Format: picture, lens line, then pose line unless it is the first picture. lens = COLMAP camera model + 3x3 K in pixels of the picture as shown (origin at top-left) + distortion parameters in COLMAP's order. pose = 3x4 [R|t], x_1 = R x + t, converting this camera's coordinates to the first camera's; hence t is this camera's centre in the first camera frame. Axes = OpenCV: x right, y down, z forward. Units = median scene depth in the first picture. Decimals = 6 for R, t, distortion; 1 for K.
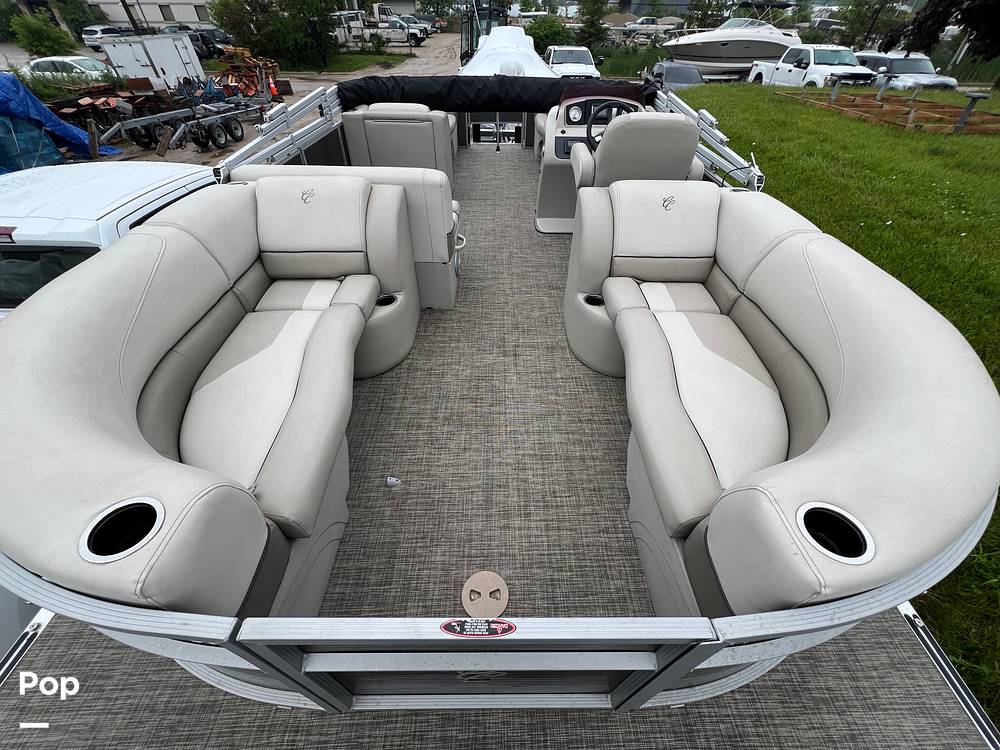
lens RADIAL K [[400.1, 0, 503.5], [0, 400.1, 377.0], [0, 0, 1]] dist [-0.002311, 0.000132]
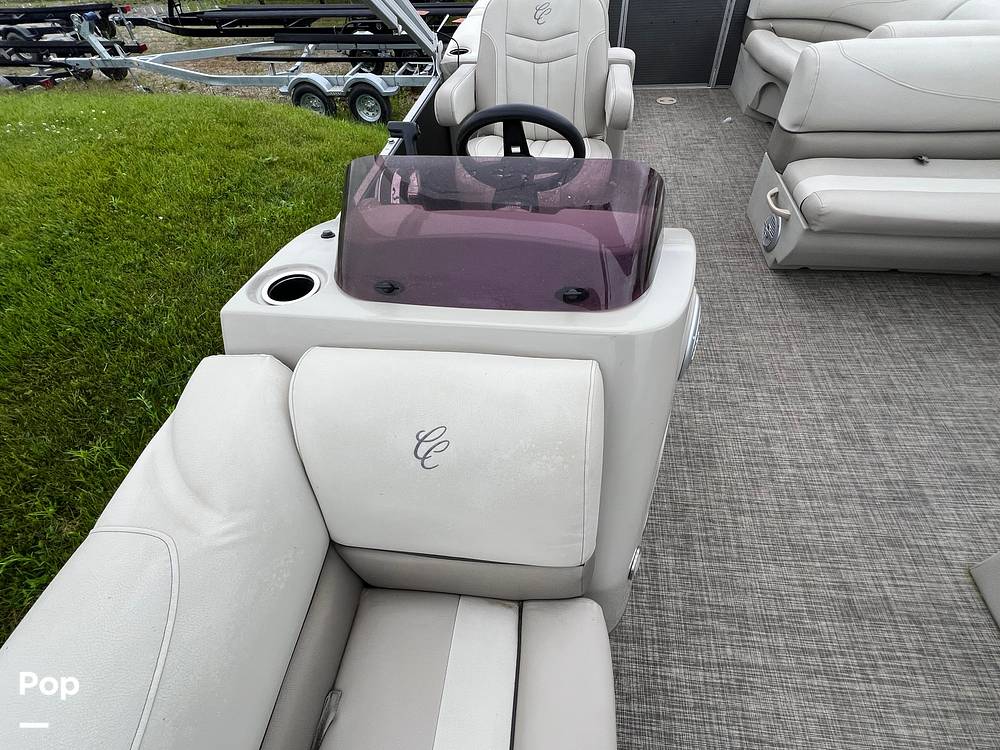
lens RADIAL K [[475.6, 0, 504.2], [0, 475.6, 373.6], [0, 0, 1]] dist [-0.003118, 0.000178]
pose [[-0.990869, -0.073943, 0.112747, 0.181267], [0.113158, -0.001386, 0.993576, -0.913763], [-0.073312, 0.997262, 0.009741, 1.013101]]
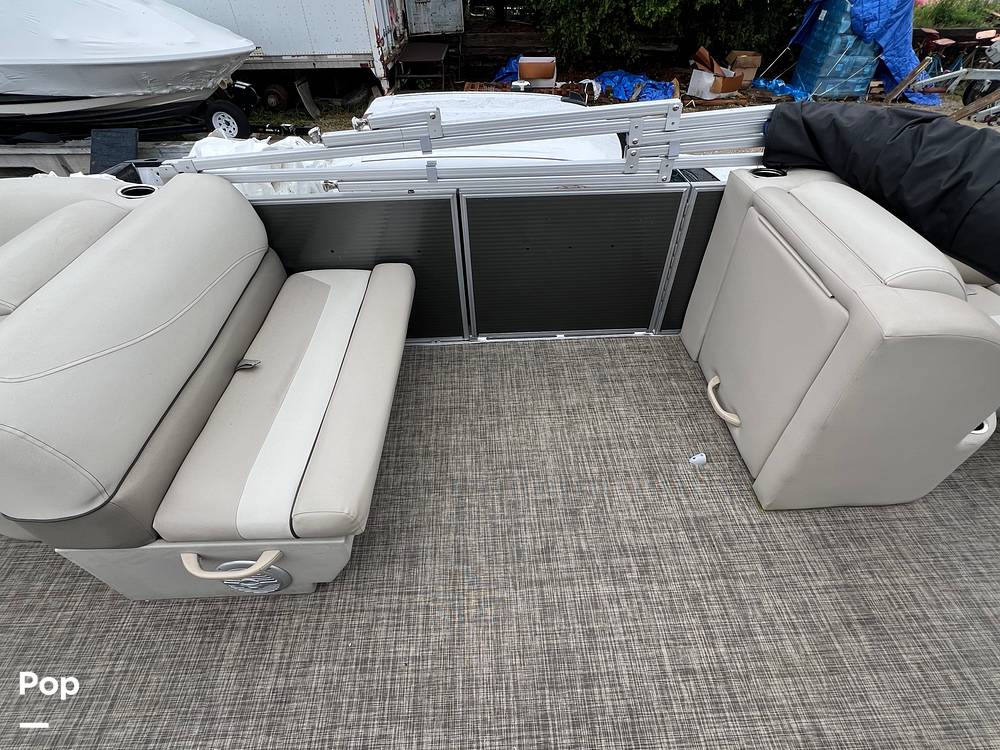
lens RADIAL K [[474.9, 0, 505.2], [0, 474.9, 376.7], [0, 0, 1]] dist [-0.002340, 0.000356]
pose [[0.027270, 0.683264, -0.729662, 0.074996], [-0.656864, 0.562469, 0.502153, -0.628796], [0.753515, 0.465595, 0.464150, 0.701851]]
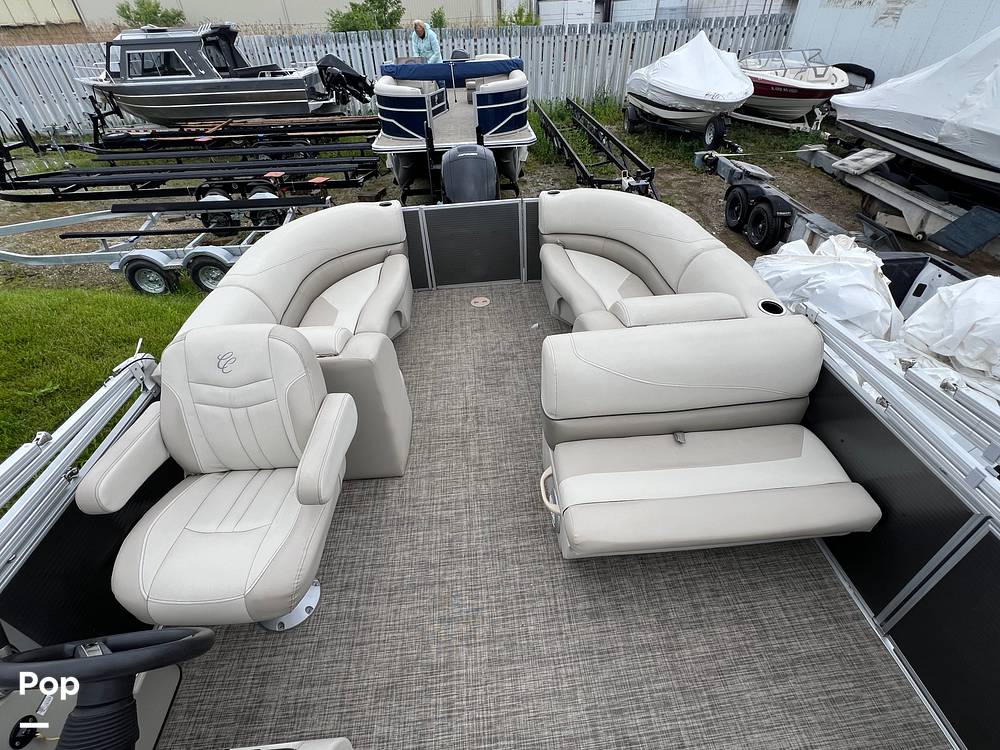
lens RADIAL K [[474.9, 0, 505.2], [0, 474.9, 376.7], [0, 0, 1]] dist [-0.002340, 0.000356]
pose [[-0.996931, 0.064116, -0.044910, -0.013929], [-0.033711, 0.166142, 0.985525, -0.839457], [0.070650, 0.984015, -0.163471, 0.726311]]
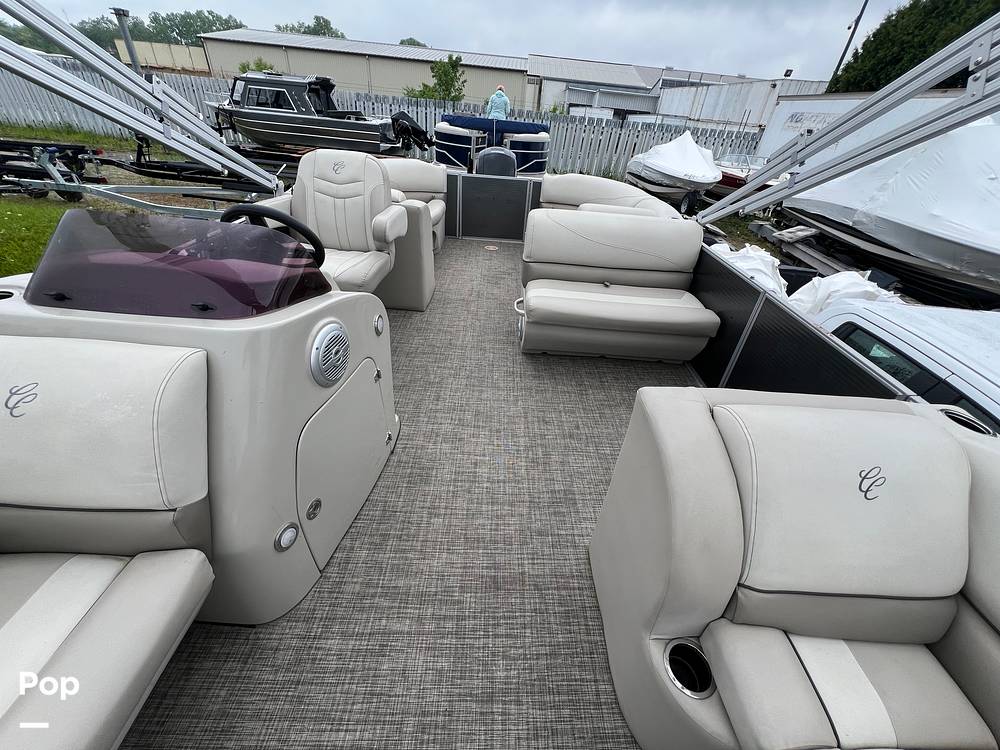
lens RADIAL K [[400.1, 0, 503.5], [0, 400.1, 377.0], [0, 0, 1]] dist [-0.002311, 0.000132]
pose [[-0.995543, -0.082425, -0.045832, -0.030327], [-0.063706, 0.229400, 0.971245, -0.946959], [-0.069541, 0.969836, -0.233629, 1.073425]]
